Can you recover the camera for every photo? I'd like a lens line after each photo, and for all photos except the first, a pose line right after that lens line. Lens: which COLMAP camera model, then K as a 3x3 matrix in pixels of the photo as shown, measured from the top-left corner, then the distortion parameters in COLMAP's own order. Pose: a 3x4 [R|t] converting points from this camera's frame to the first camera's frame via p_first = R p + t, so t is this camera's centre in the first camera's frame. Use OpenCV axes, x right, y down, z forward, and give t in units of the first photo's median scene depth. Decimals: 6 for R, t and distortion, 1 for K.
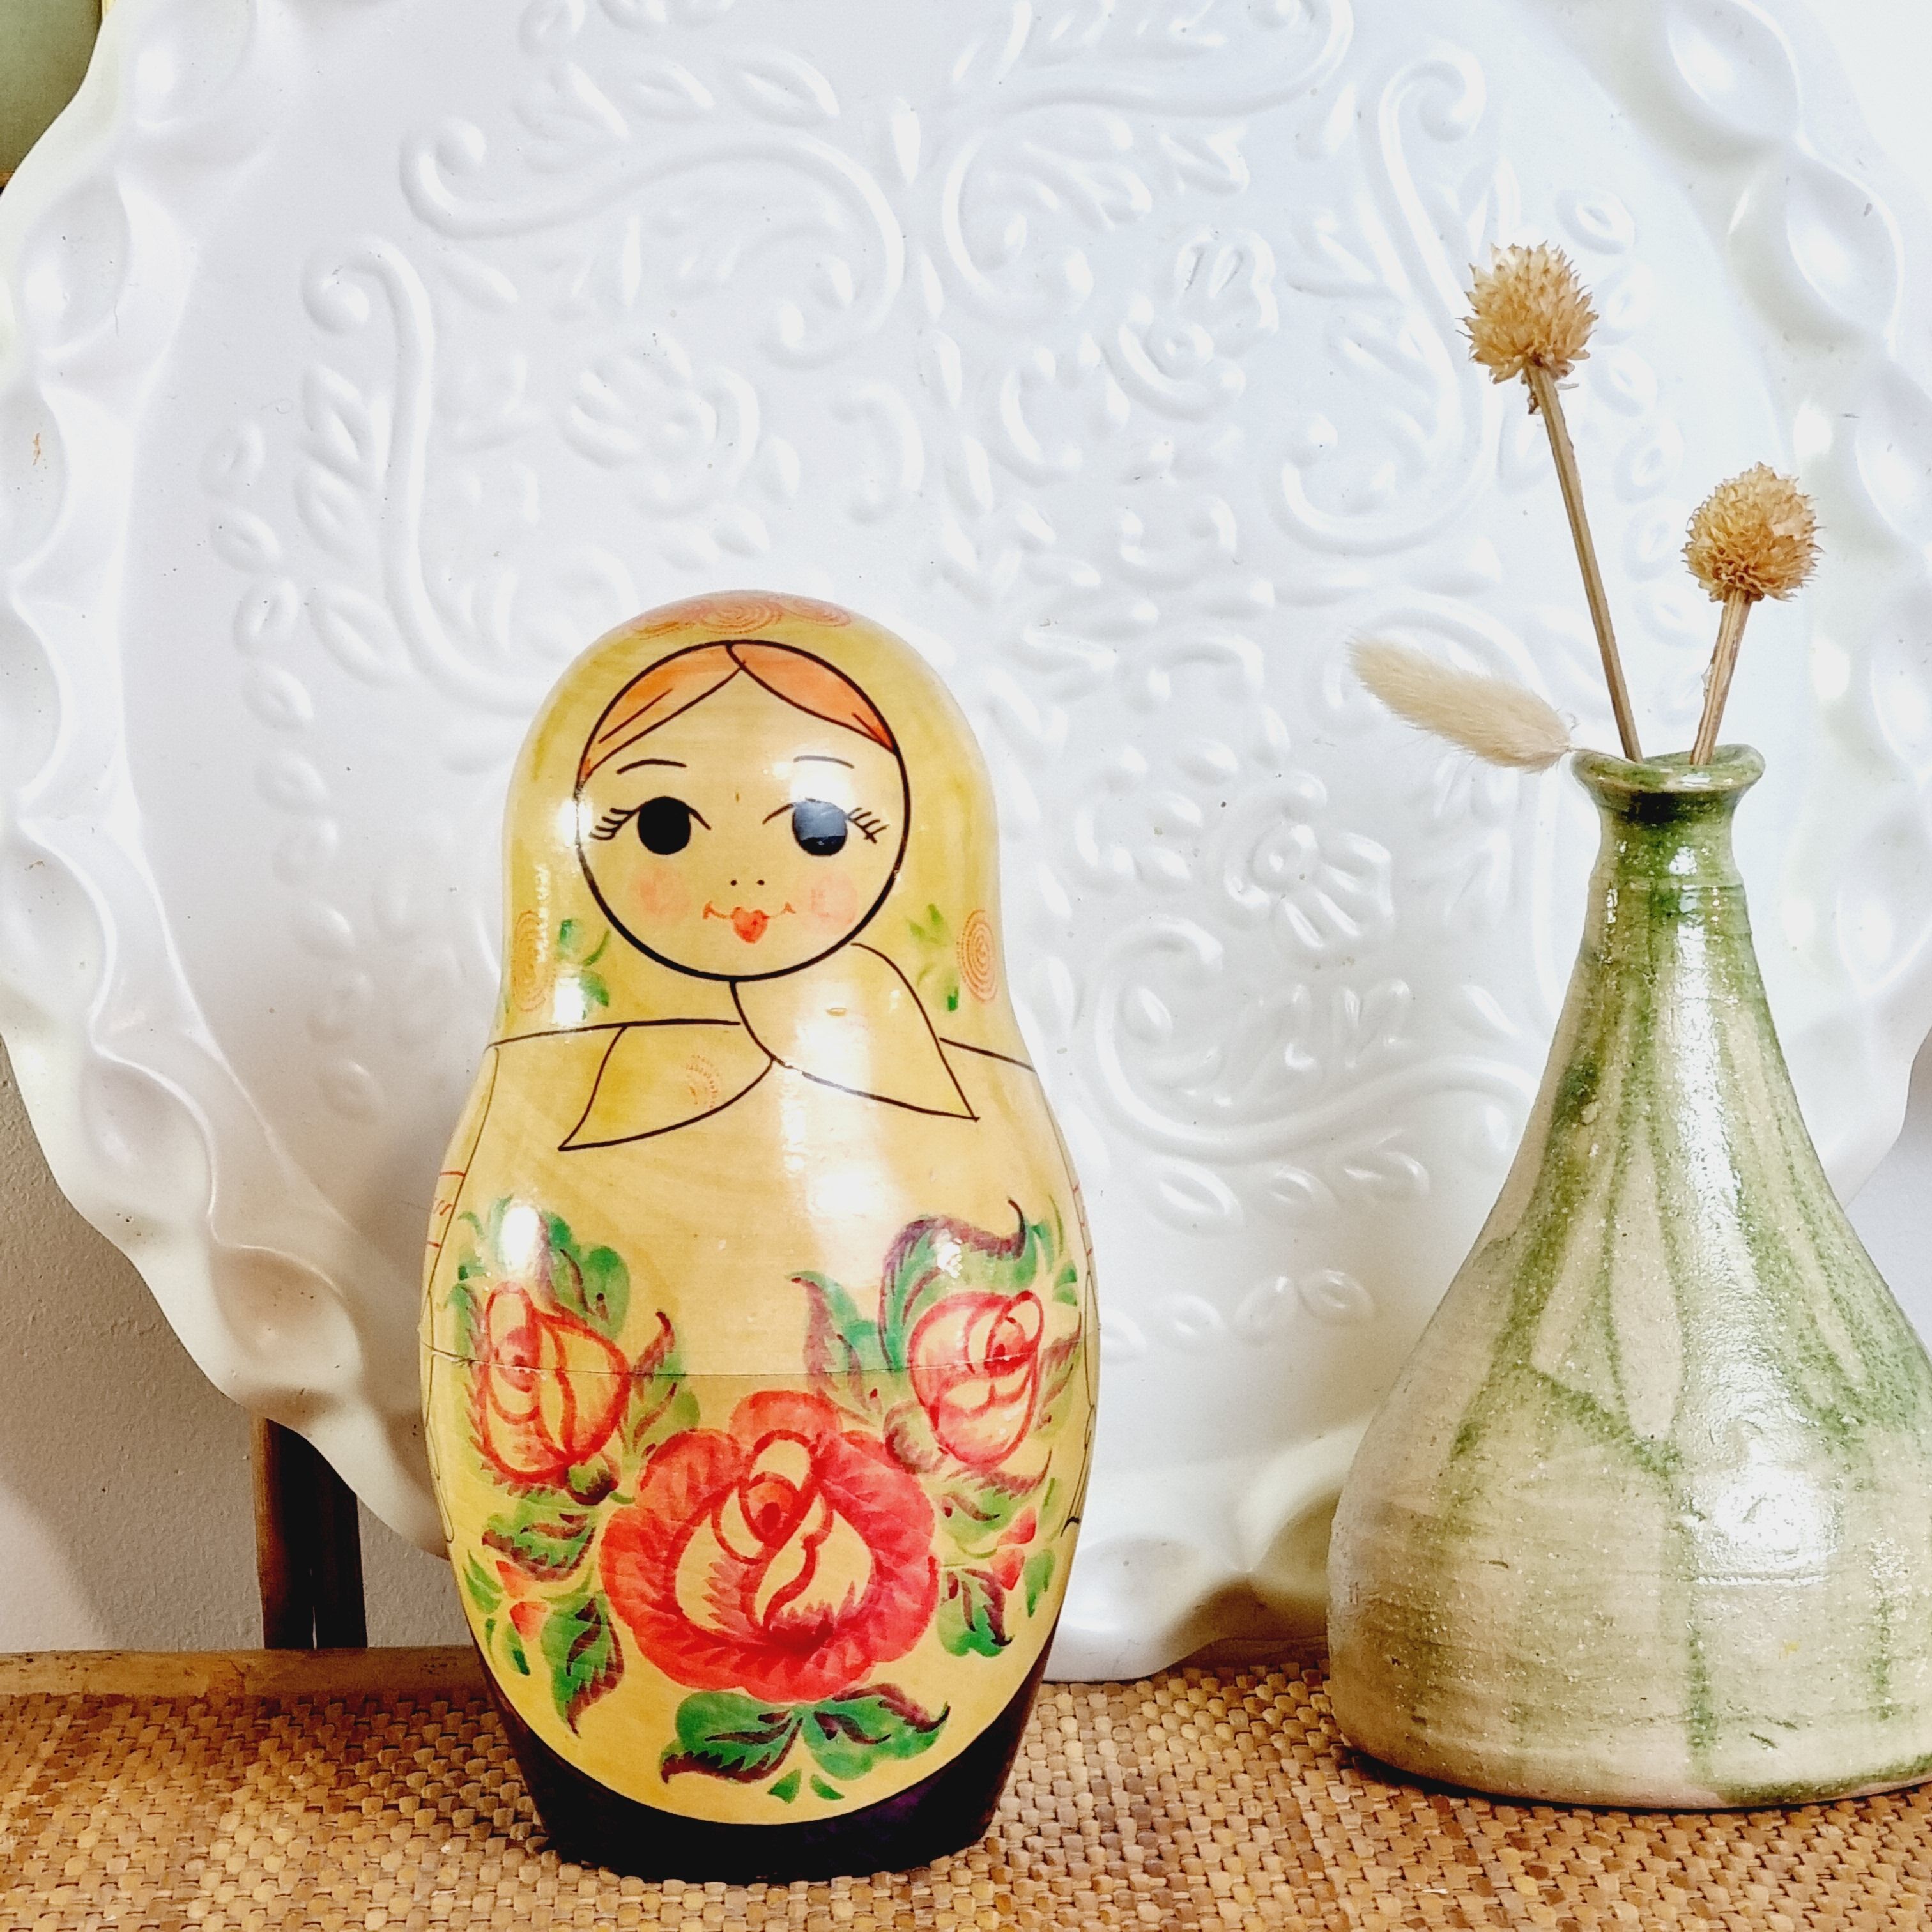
lens RADIAL K [[5894.7, 0, 981.2], [0, 5894.7, 1165.2], [0, 0, 1]] dist [0.051012, 0.000000]
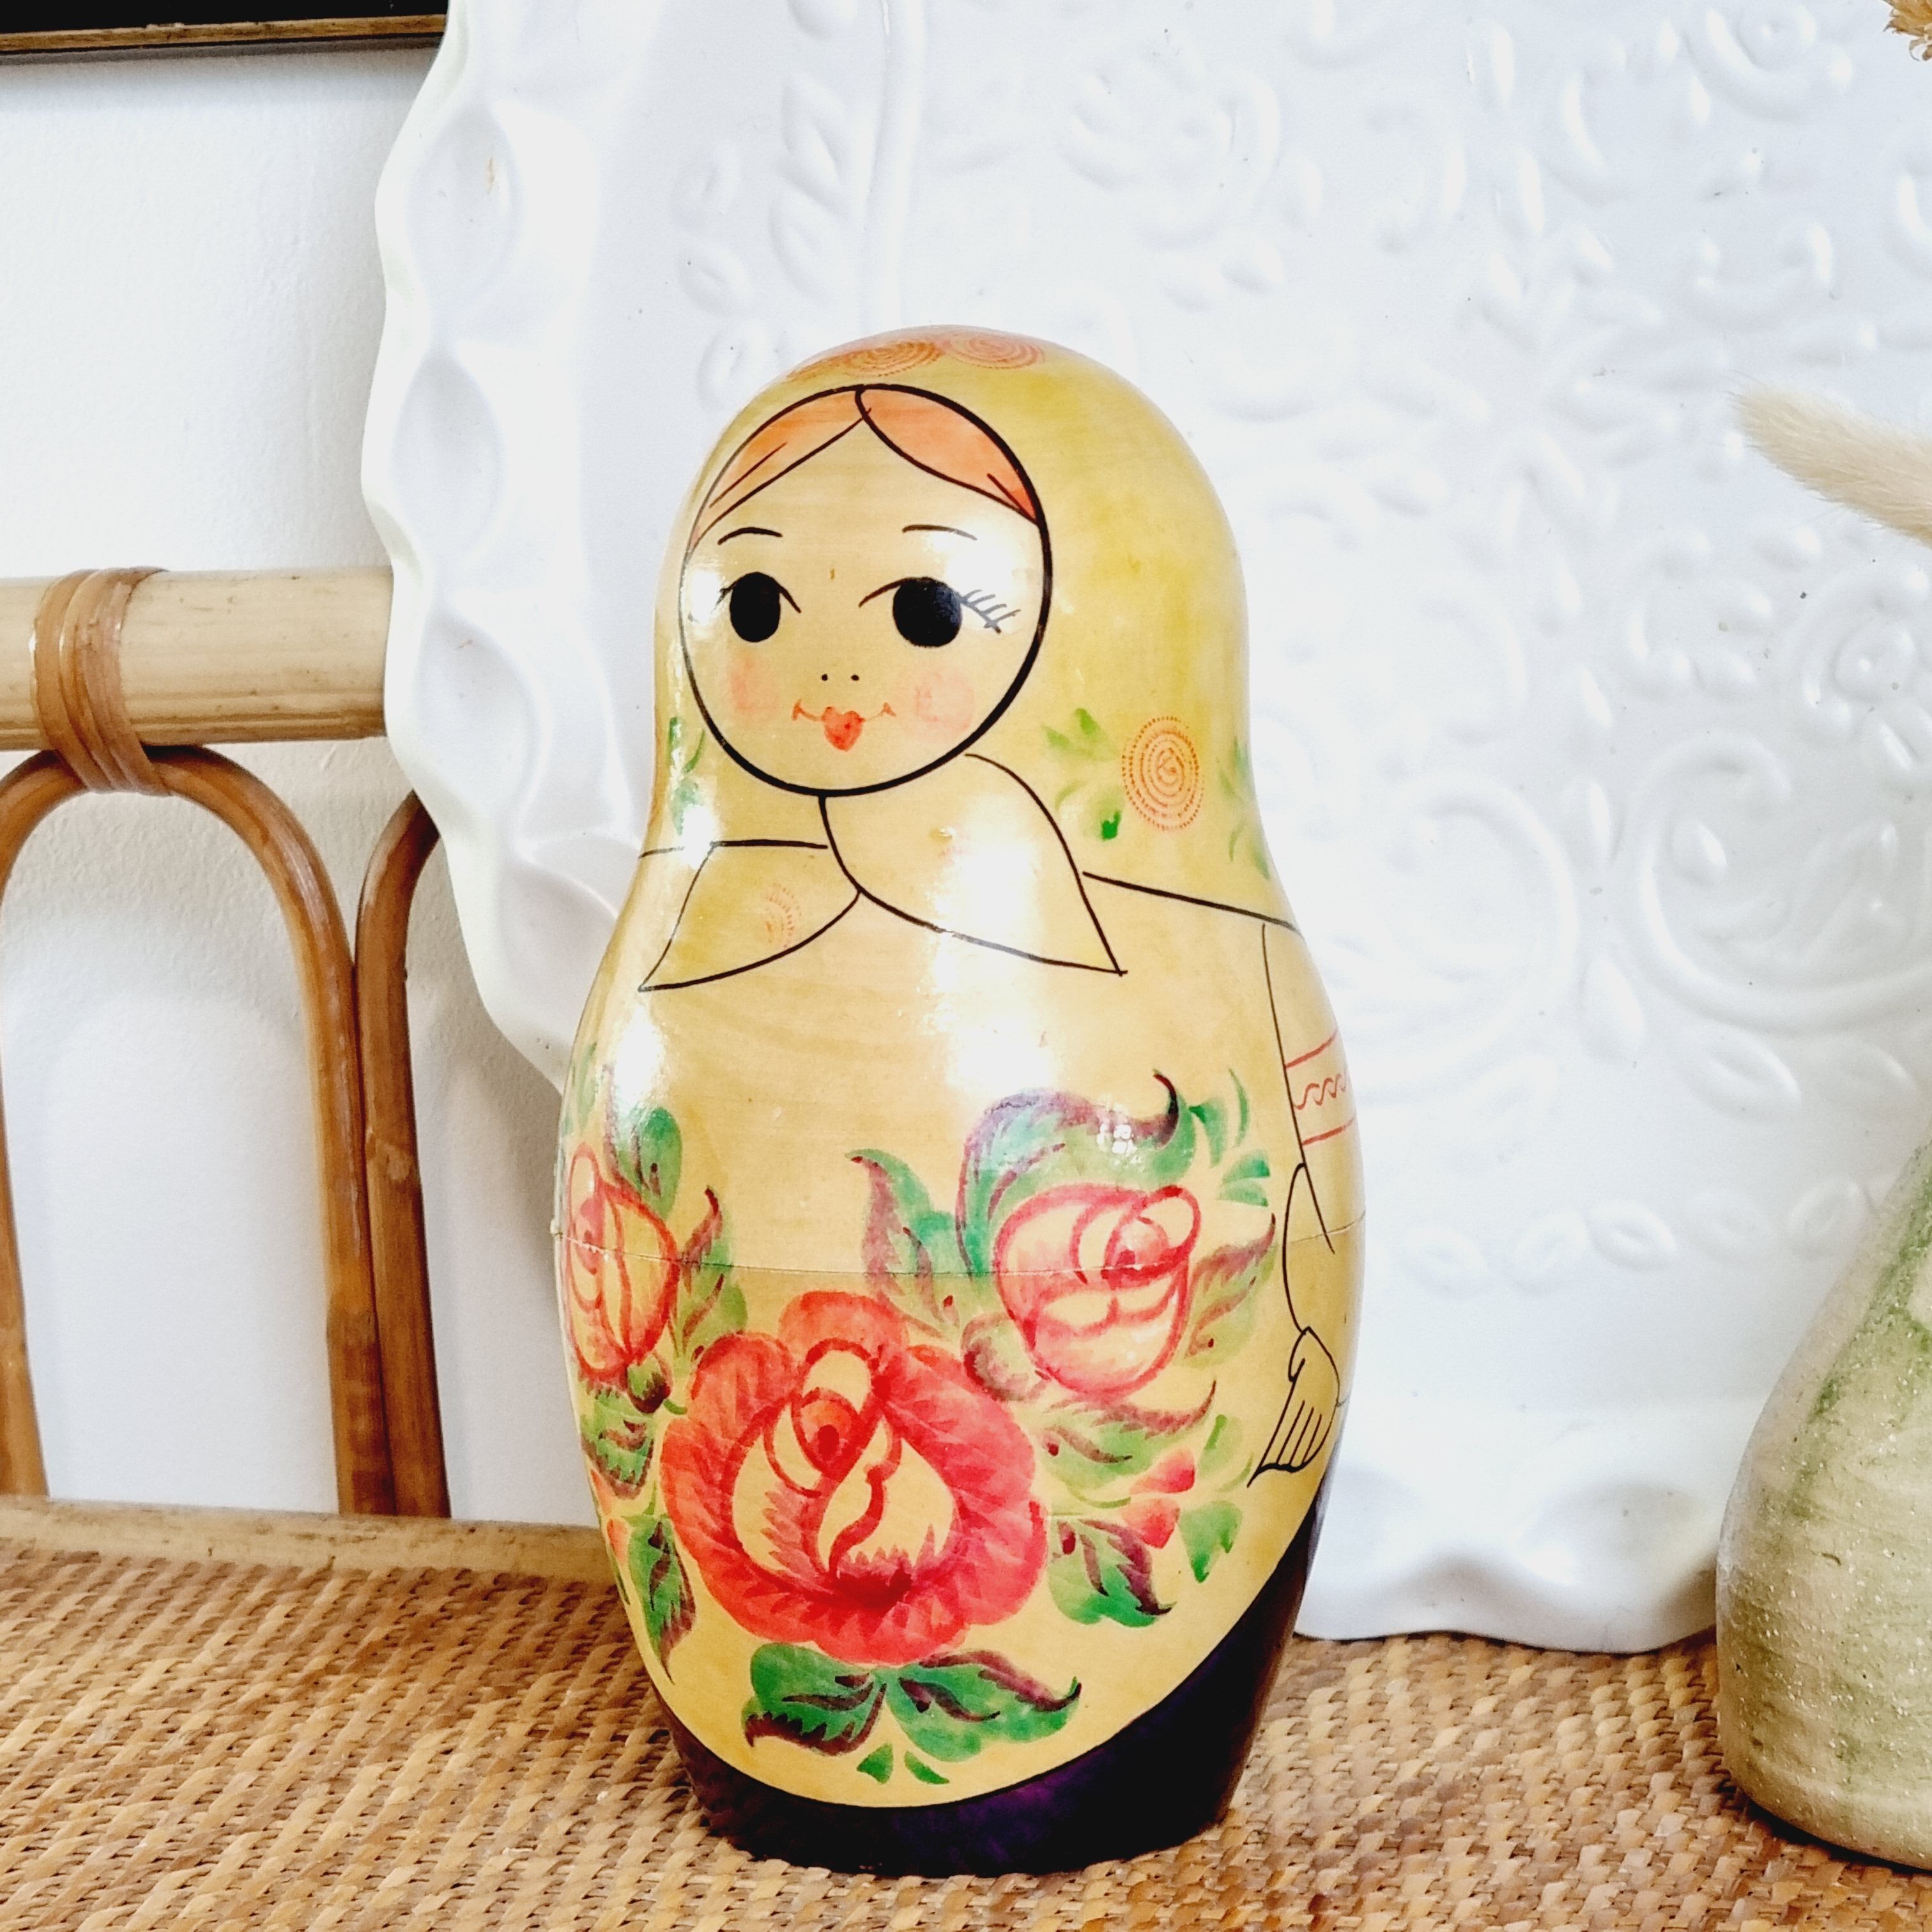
lens RADIAL K [[5894.7, 0, 987.7], [0, 5894.7, 1156.0], [0, 0, 1]] dist [0.051012, 0.000000]
pose [[0.929401, 0.050349, -0.365621, 0.282758], [-0.037849, 0.998431, 0.041278, -0.015583], [0.367126, -0.024525, 0.929848, 0.231789]]
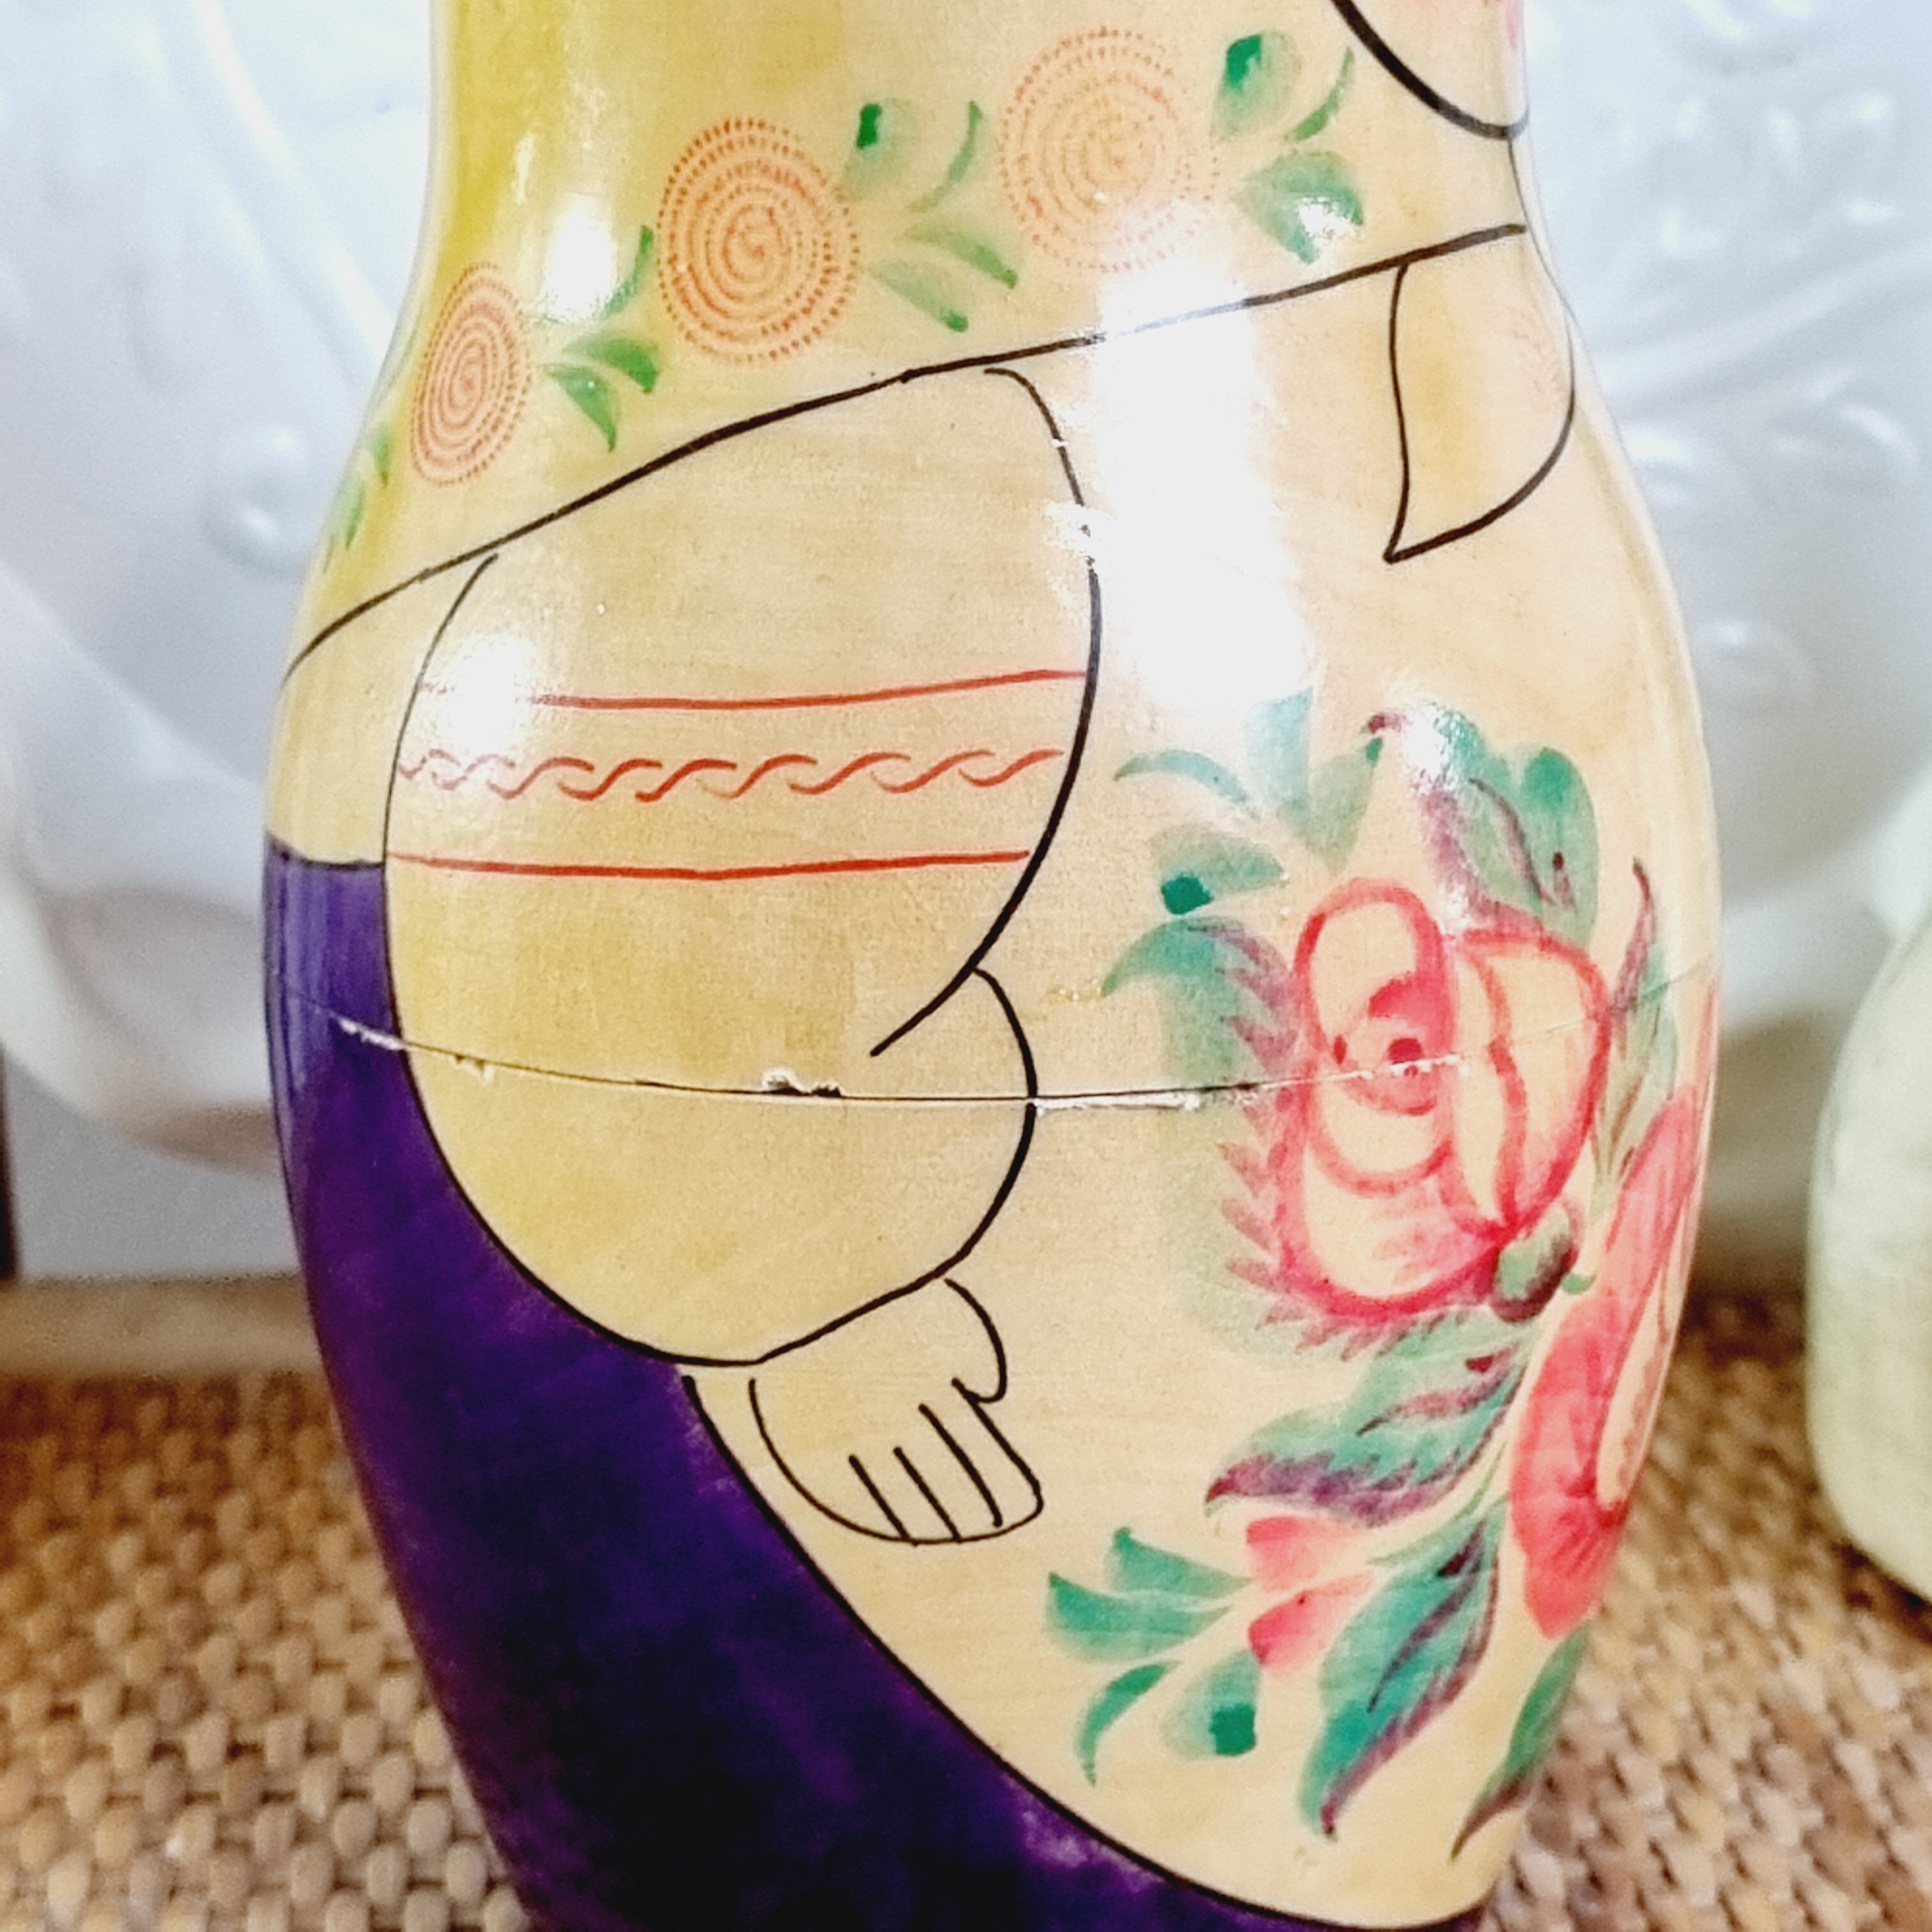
lens RADIAL K [[6011.9, 0, 910.4], [0, 6011.9, 941.3], [0, 0, 1]] dist [0.056458, 0.000000]
pose [[0.322373, -0.209532, 0.923132, -0.498903], [0.113080, 0.976736, 0.182210, -0.060143], [-0.939834, 0.045649, 0.338567, 0.877520]]
